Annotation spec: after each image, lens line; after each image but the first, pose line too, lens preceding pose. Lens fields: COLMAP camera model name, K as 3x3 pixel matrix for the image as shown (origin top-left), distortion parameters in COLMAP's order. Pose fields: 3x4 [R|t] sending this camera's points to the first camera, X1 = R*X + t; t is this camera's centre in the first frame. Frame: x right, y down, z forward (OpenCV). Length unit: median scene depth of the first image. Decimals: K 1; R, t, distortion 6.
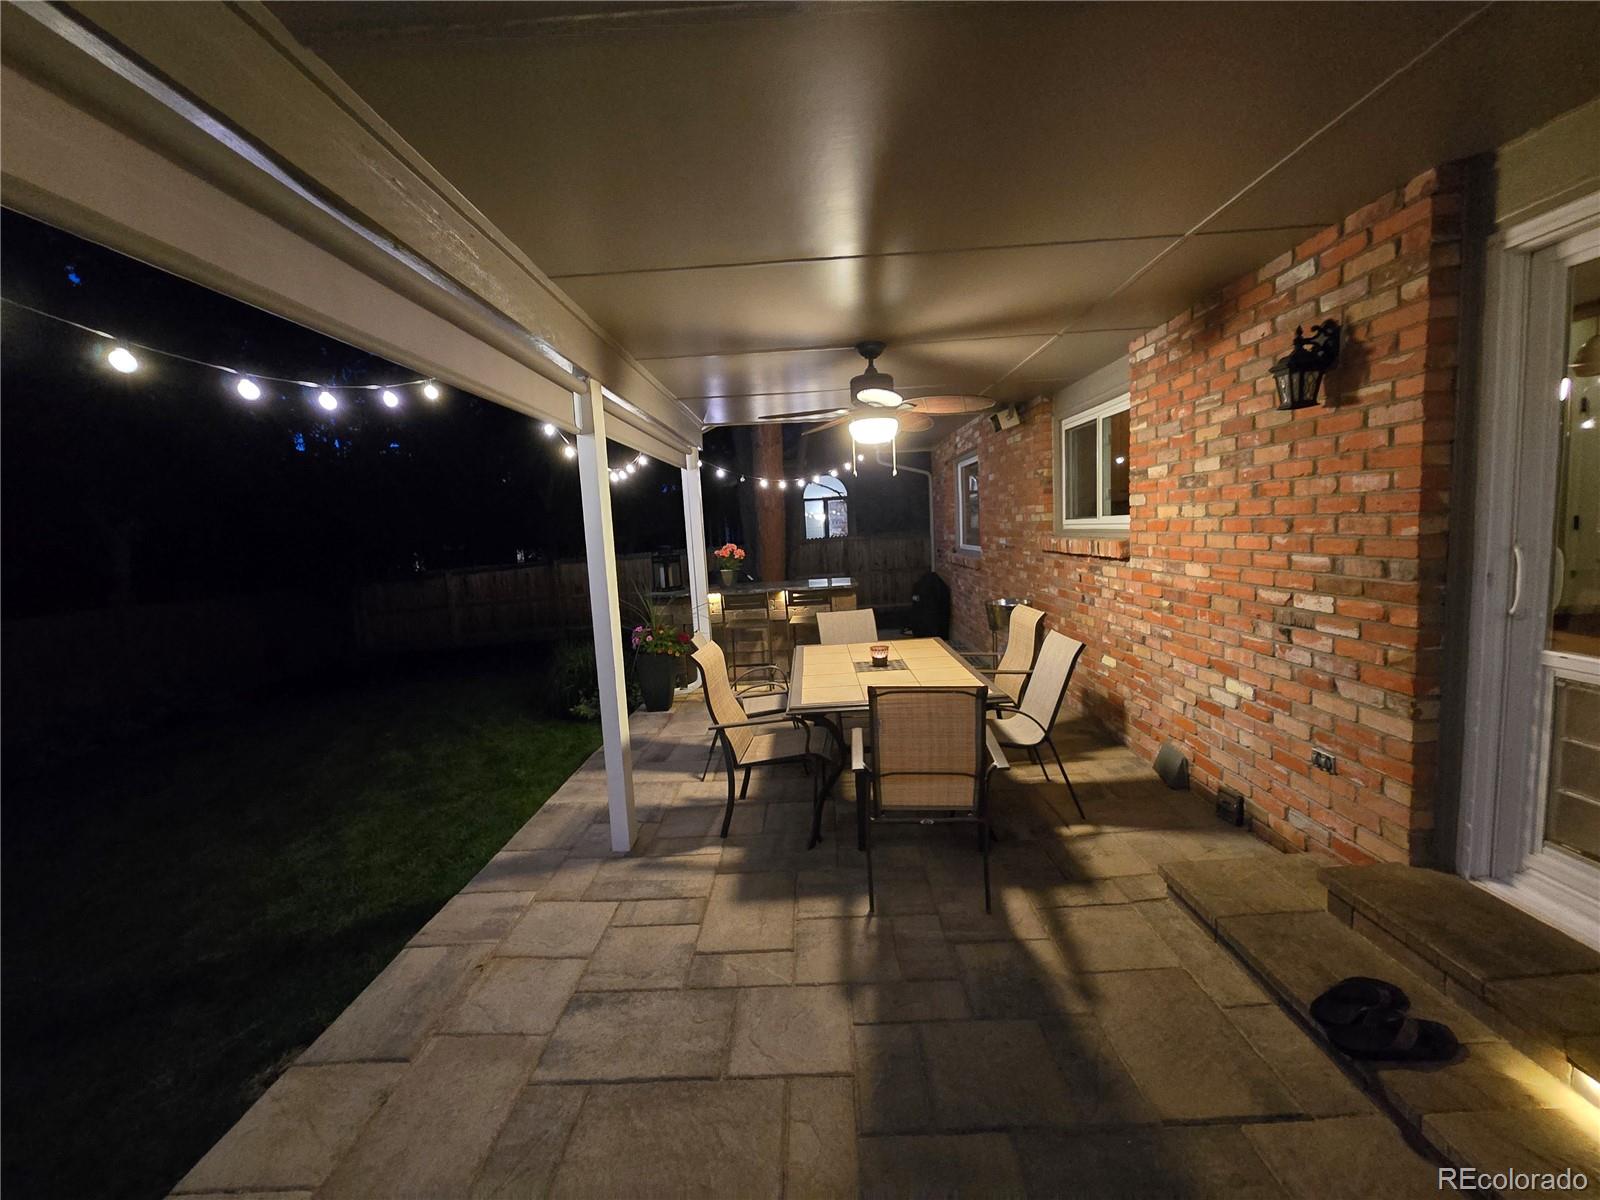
lens RADIAL K [[650.5, 0, 798.4], [0, 650.5, 592.8], [0, 0, 1]] dist [-0.001190, -0.000238]
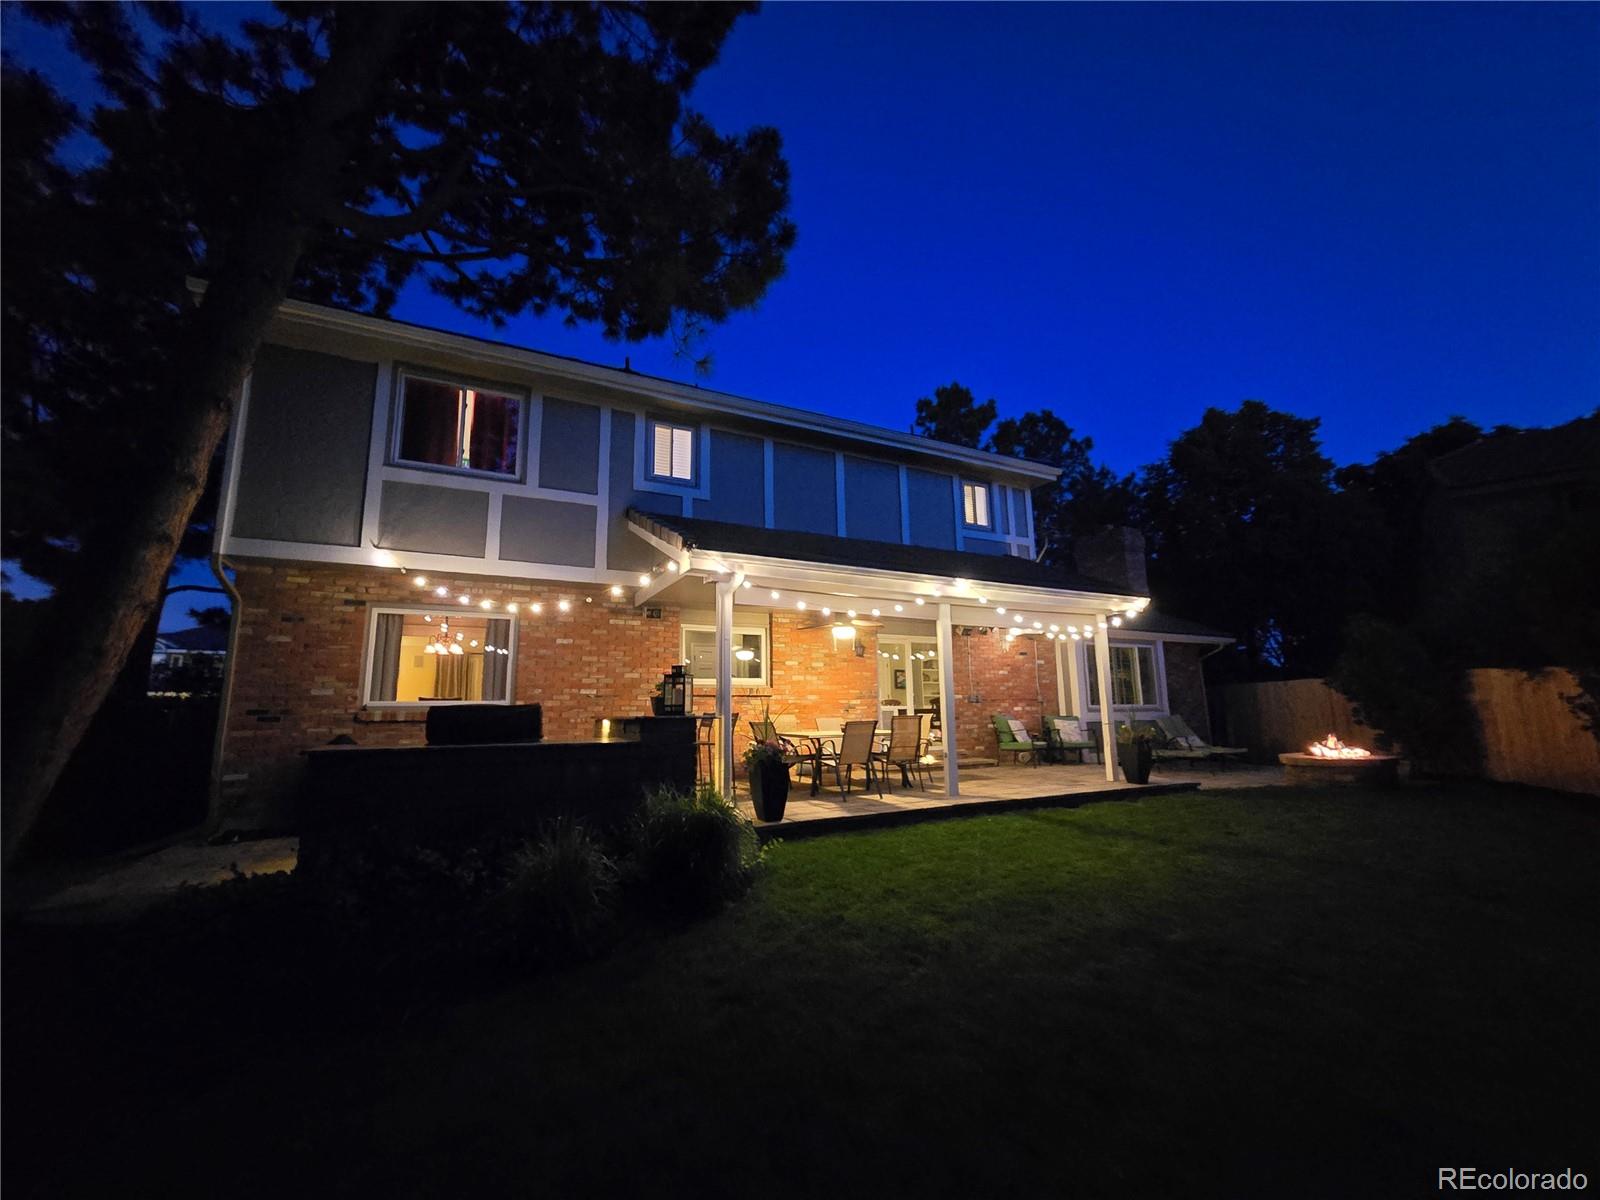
lens RADIAL K [[650.5, 0, 798.9], [0, 650.5, 599.8], [0, 0, 1]] dist [-0.001190, -0.000238]
pose [[-0.474309, 0.203445, 0.856528, -2.300530], [0.124610, 0.978651, -0.163449, 0.010147], [-0.871495, 0.029207, -0.489534, 2.791384]]
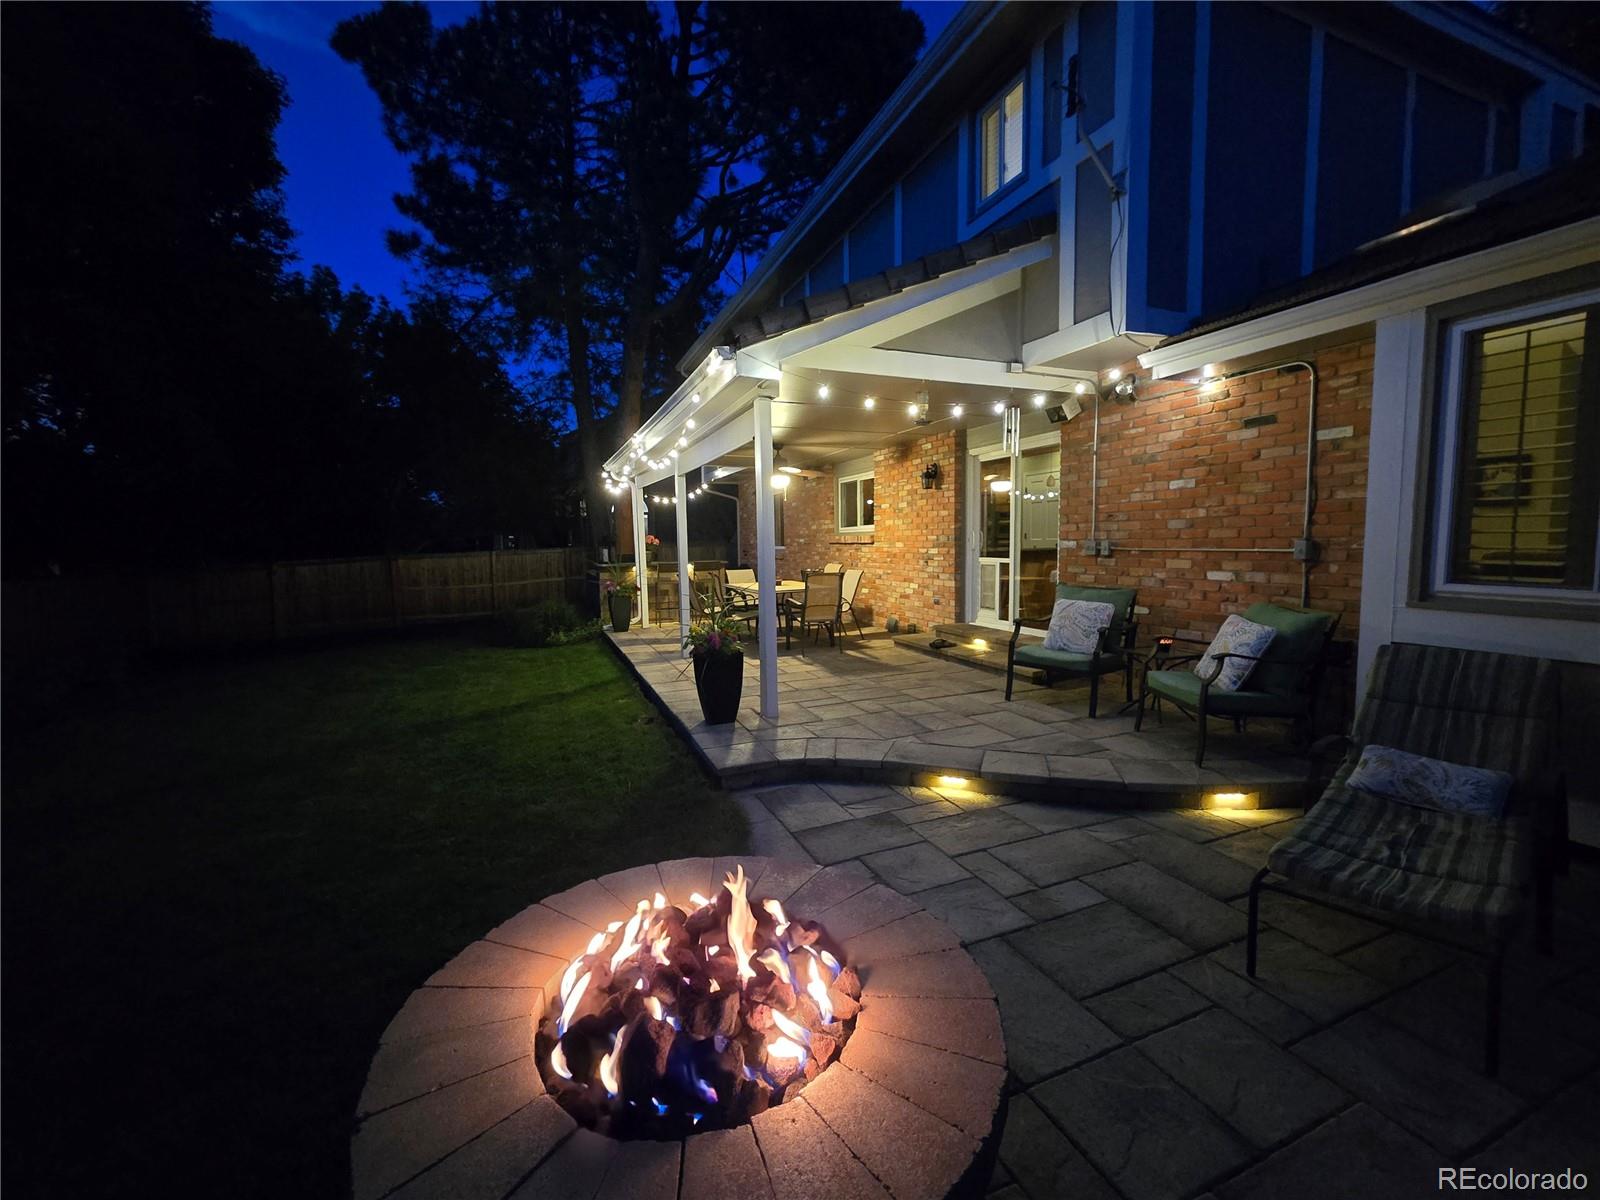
lens RADIAL K [[650.5, 0, 797.4], [0, 650.5, 599.7], [0, 0, 1]] dist [-0.001190, -0.000238]
pose [[0.917001, -0.000514, 0.398884, -0.880378], [0.009619, 0.999737, -0.020824, 0.257677], [-0.398768, 0.022933, 0.916765, -1.338754]]
